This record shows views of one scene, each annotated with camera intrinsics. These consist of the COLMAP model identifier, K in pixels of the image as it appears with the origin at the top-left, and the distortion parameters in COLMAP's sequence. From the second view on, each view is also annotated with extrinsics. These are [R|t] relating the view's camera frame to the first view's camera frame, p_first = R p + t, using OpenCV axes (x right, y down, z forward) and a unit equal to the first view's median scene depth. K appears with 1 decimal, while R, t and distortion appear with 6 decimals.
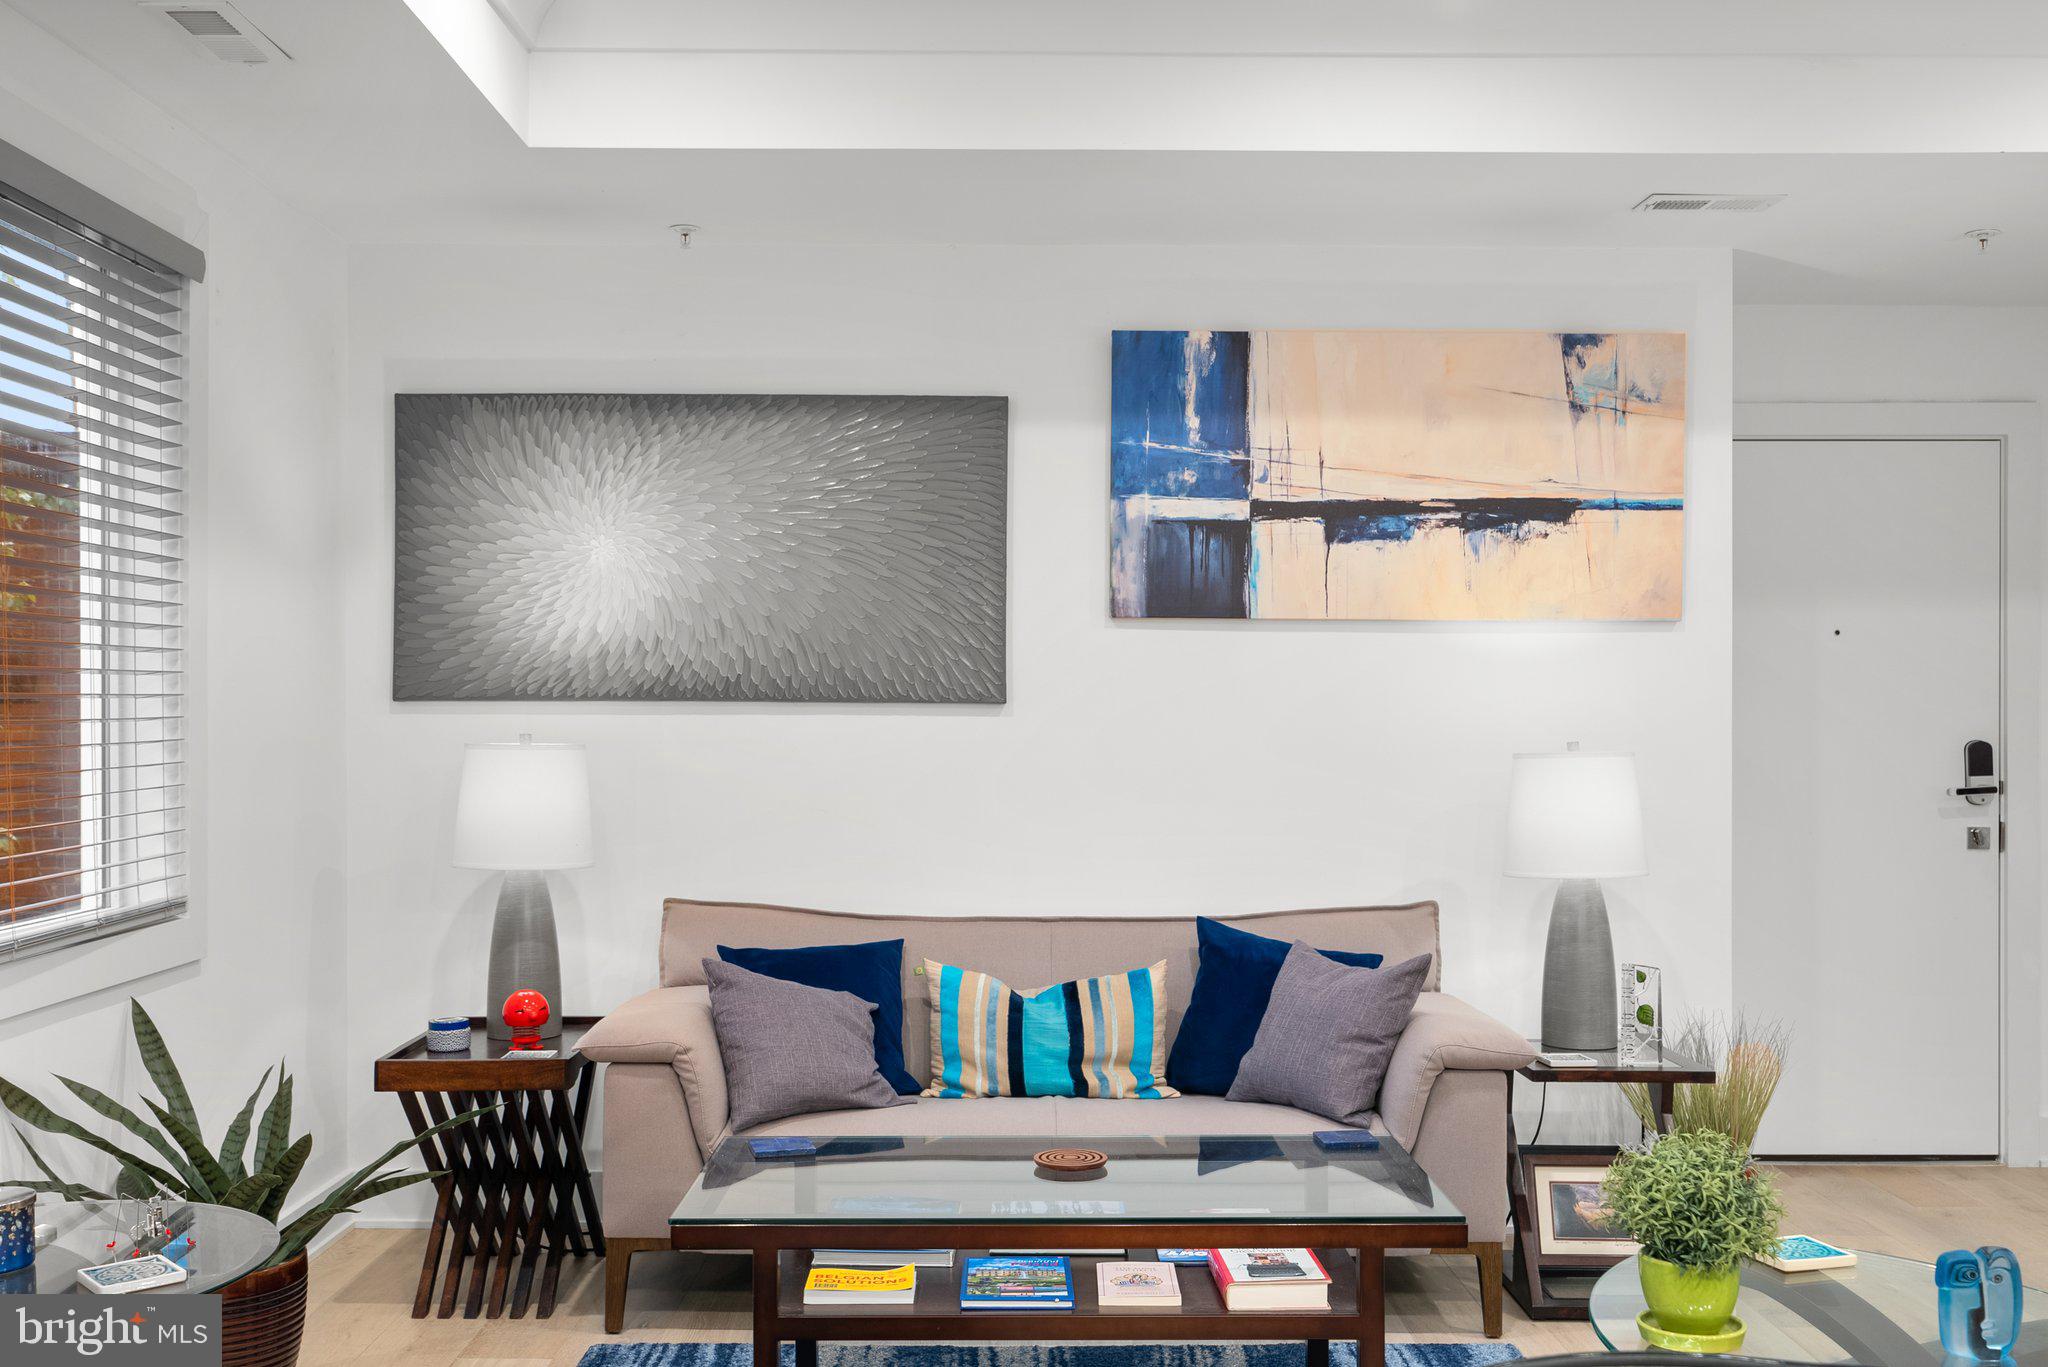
lens RADIAL K [[2032.5, 0, 1021.5], [0, 2032.5, 693.3], [0, 0, 1]] dist [0.011056, 0.000000]
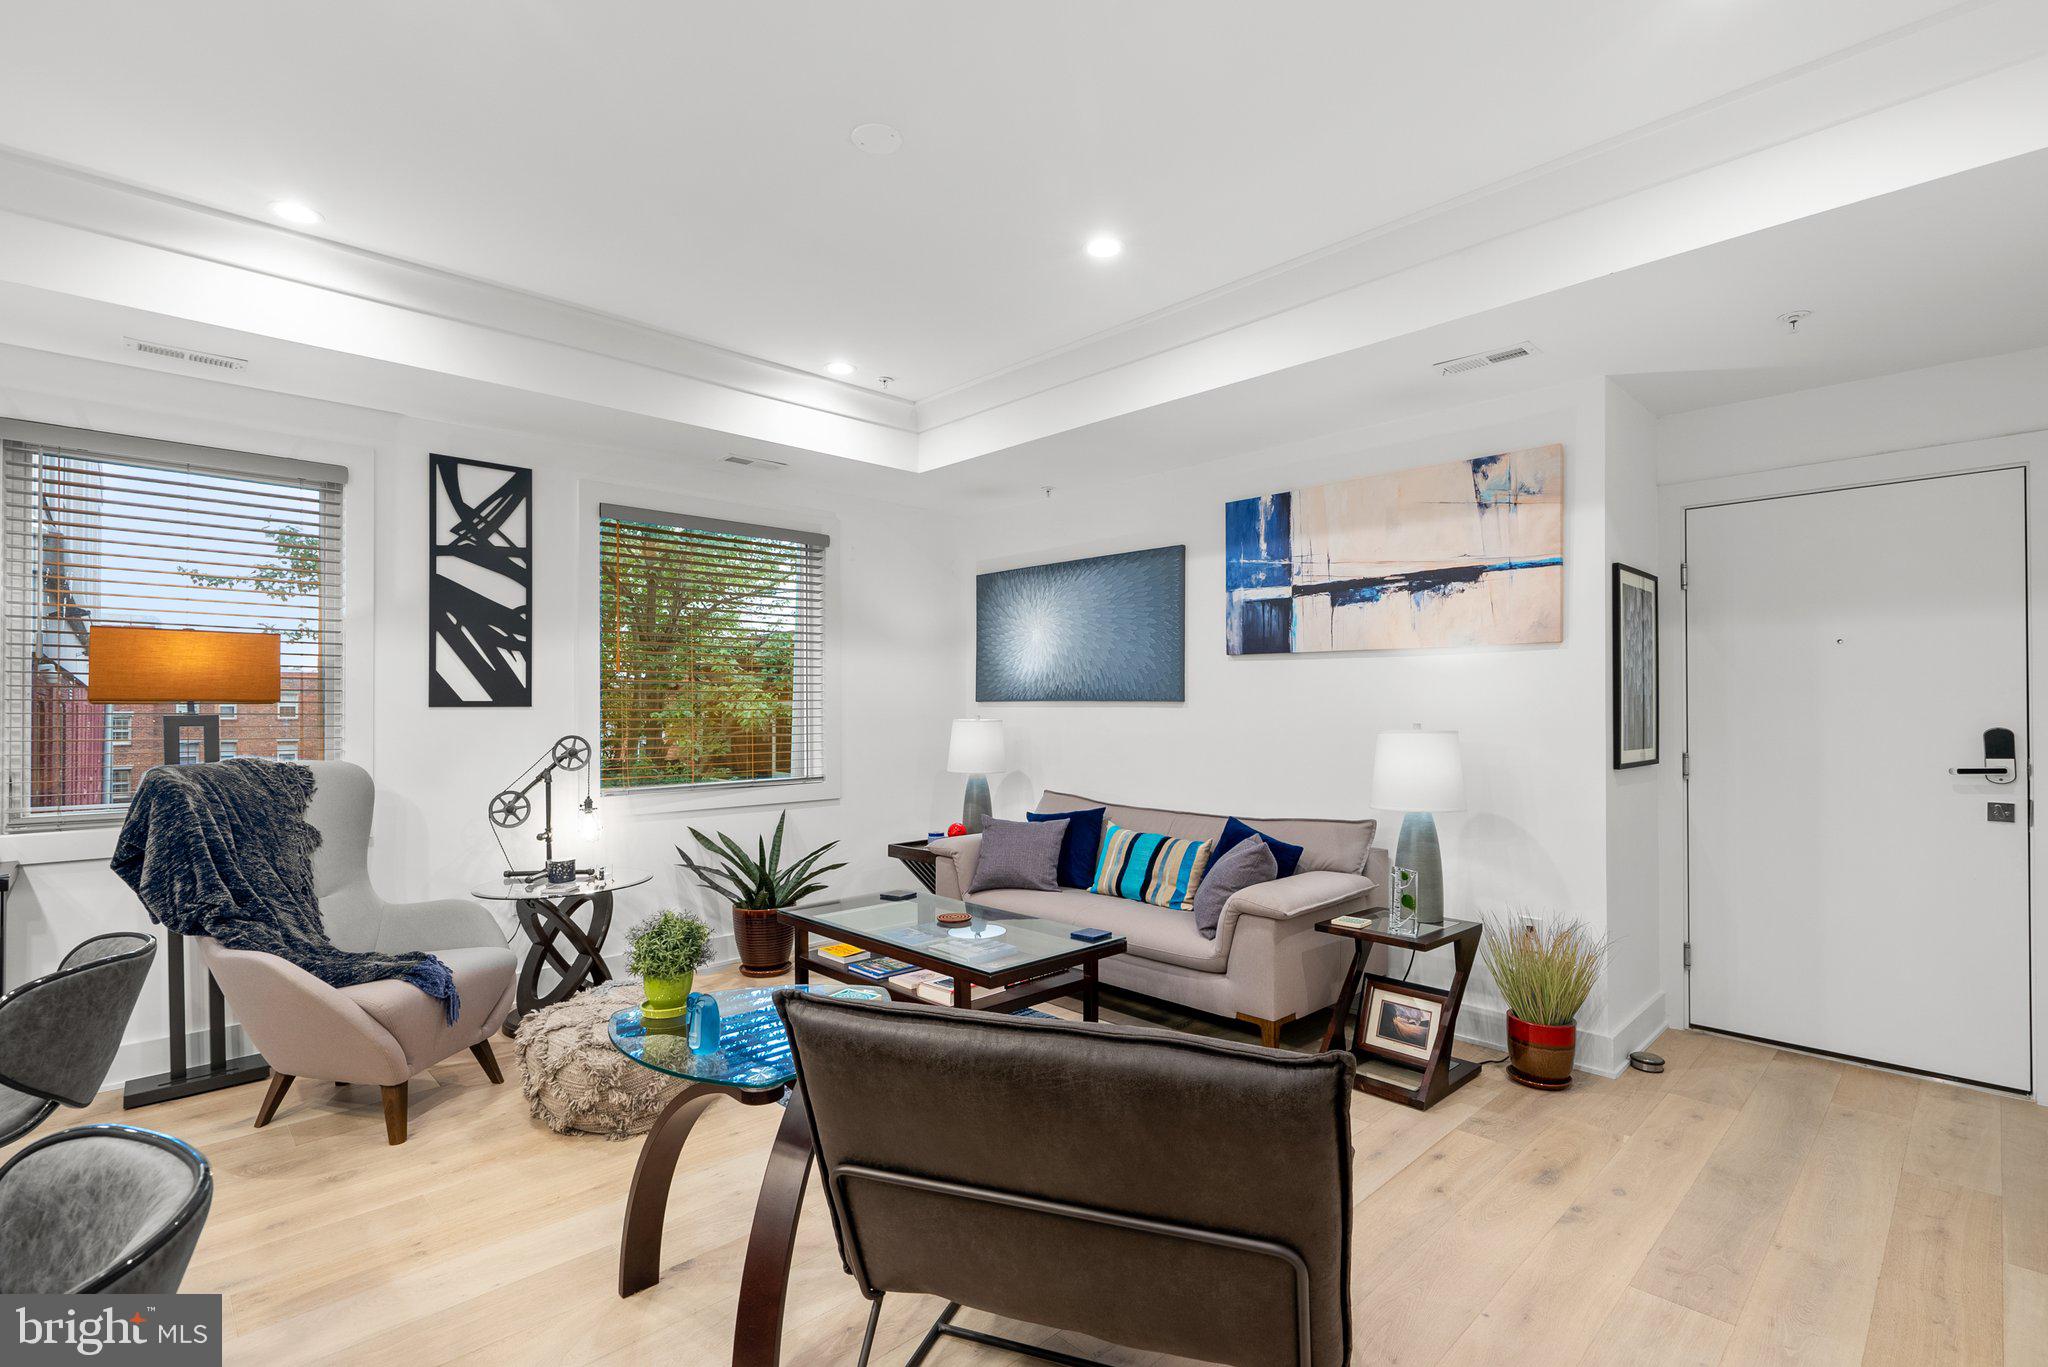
lens RADIAL K [[945.6, 0, 1022.1], [0, 945.6, 685.3], [0, 0, 1]] dist [-0.001074, 0.001009]
pose [[0.693062, -0.018322, -0.720645, 0.543157], [0.008236, 0.999813, -0.017499, 0.004394], [0.720831, 0.006192, 0.693083, 0.257259]]
